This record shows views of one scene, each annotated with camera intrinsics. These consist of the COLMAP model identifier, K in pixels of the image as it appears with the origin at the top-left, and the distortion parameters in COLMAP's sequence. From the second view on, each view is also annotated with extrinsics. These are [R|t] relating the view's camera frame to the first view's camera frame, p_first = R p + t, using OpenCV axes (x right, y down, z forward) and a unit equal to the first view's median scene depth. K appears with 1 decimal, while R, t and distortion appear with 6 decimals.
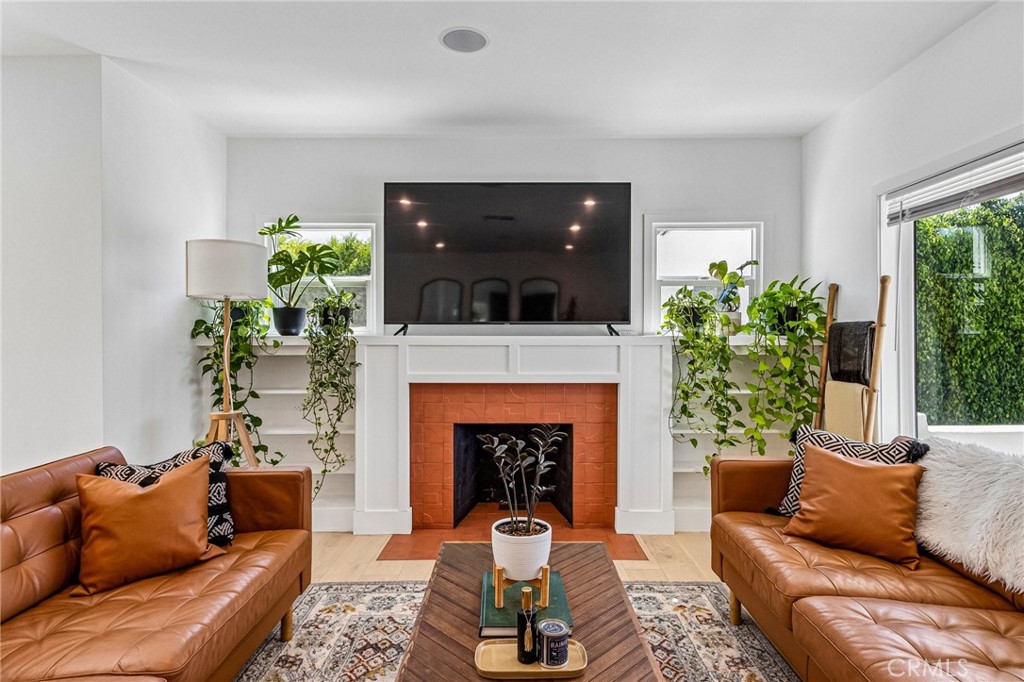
lens RADIAL K [[556.6, 0, 511.0], [0, 556.6, 337.9], [0, 0, 1]] dist [0.004034, -0.000948]
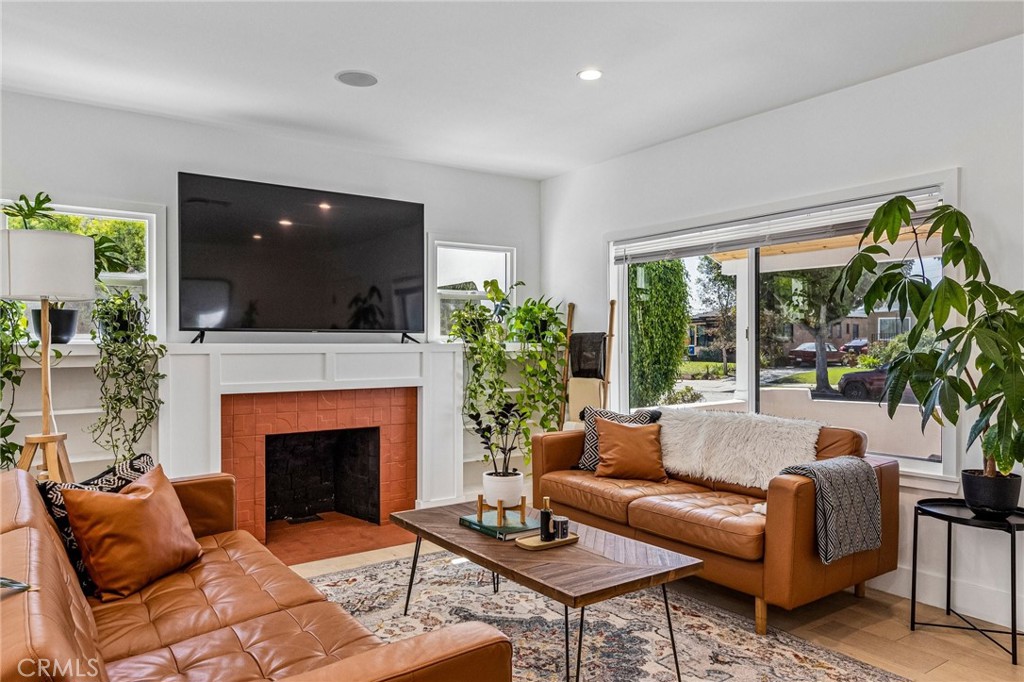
lens RADIAL K [[699.0, 0, 511.3], [0, 699.0, 343.2], [0, 0, 1]] dist [0.010452, 0.000181]
pose [[0.812565, -0.000989, 0.582870, -0.473735], [0.004147, 0.999983, -0.004084, 0.002319], [-0.582856, 0.005735, 0.812555, -0.232928]]
